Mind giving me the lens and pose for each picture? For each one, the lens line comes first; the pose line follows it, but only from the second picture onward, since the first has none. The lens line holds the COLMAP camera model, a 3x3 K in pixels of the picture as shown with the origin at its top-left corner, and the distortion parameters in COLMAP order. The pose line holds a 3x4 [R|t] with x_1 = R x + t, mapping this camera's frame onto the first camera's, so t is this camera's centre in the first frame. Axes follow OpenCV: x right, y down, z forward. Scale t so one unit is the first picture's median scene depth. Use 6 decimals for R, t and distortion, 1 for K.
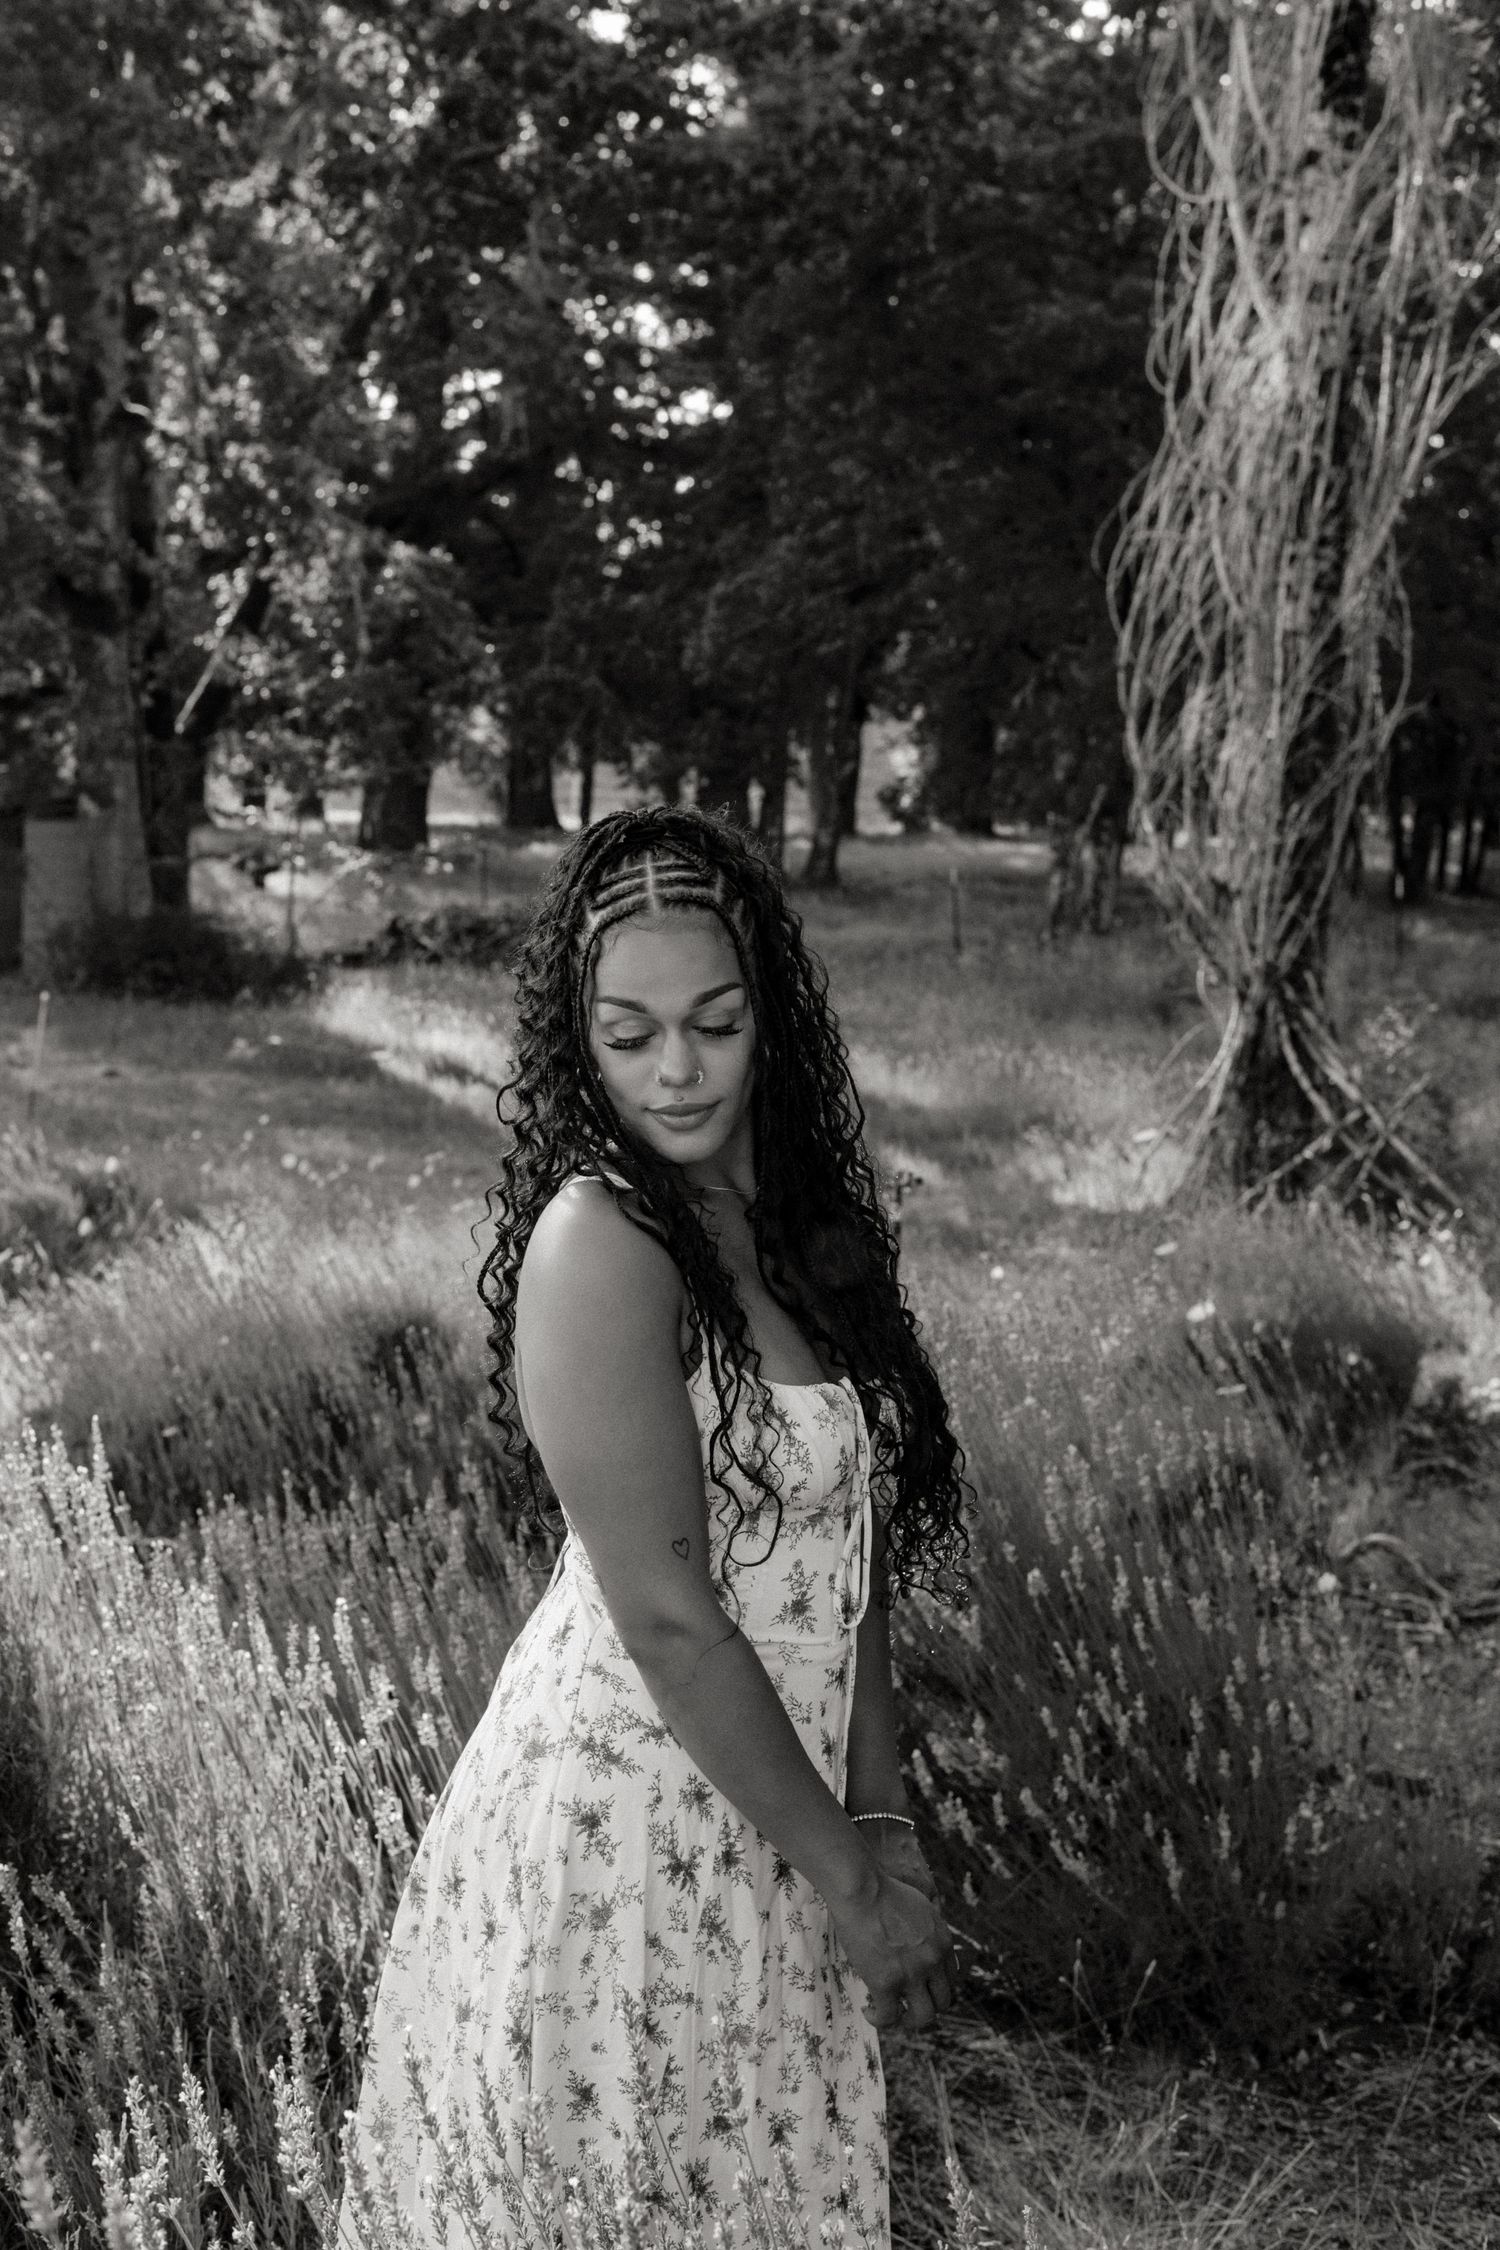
lens RADIAL K [[3327.5, 0, 666.8], [0, 3327.5, 1081.3], [0, 0, 1]] dist [0.017580, 0.000000]
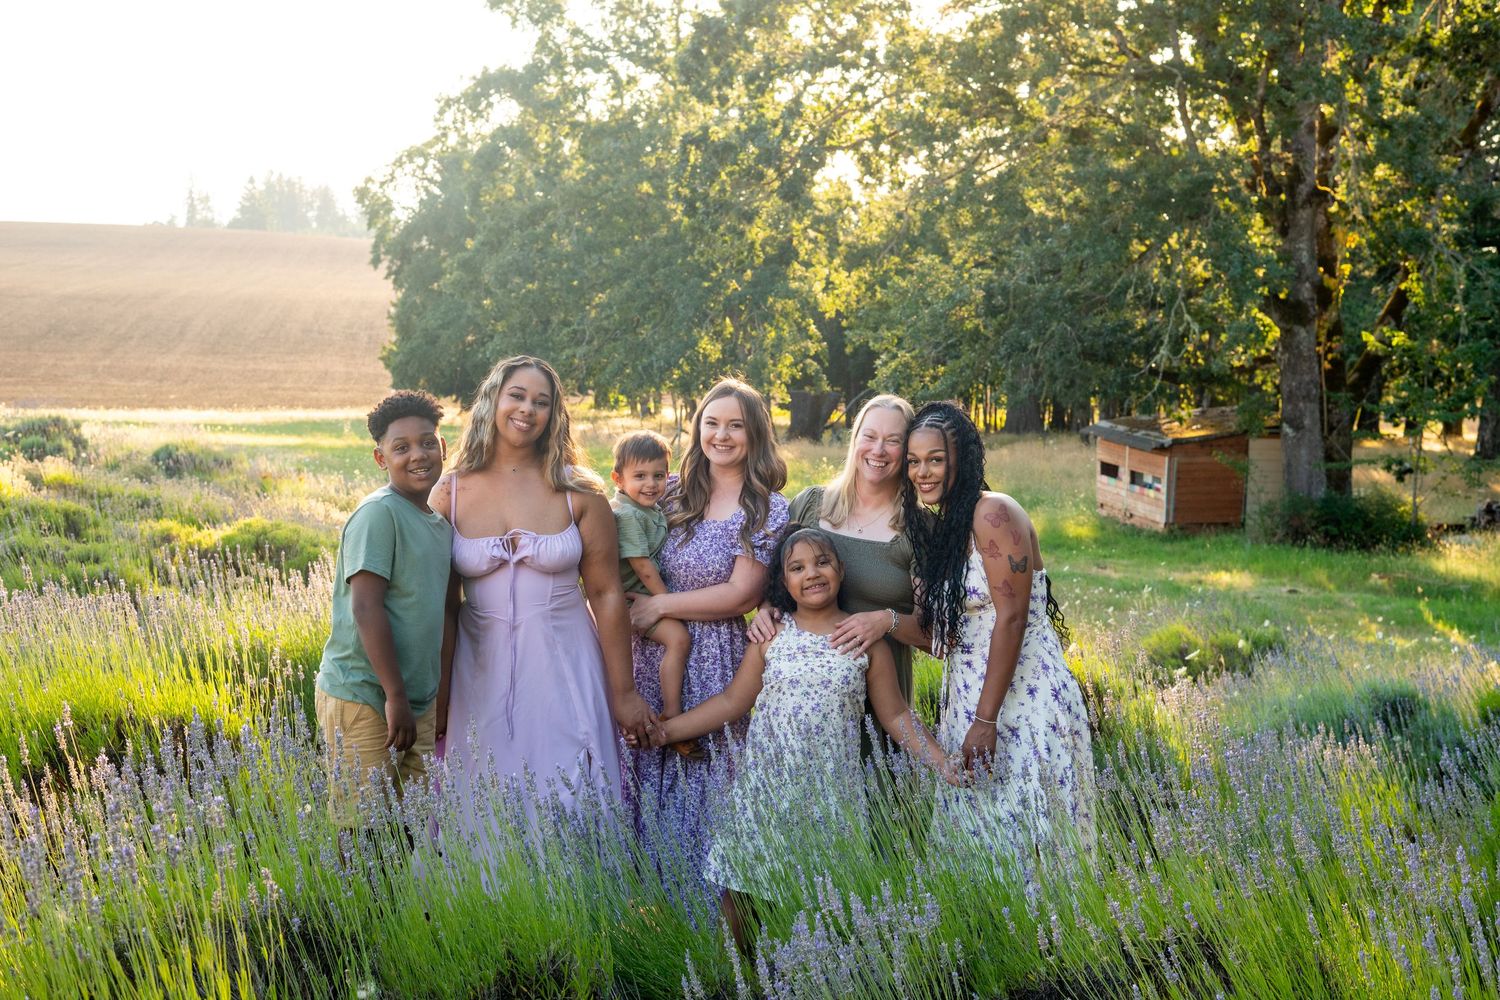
lens RADIAL K [[2218.3, 0, 758.7], [0, 2218.3, 501.9], [0, 0, 1]] dist [0.017580, 0.000000]
pose [[0.915825, 0.018383, -0.401158, 0.026347], [-0.037665, 0.998480, -0.040232, 0.006137], [0.399808, 0.051955, 0.915125, -0.100168]]
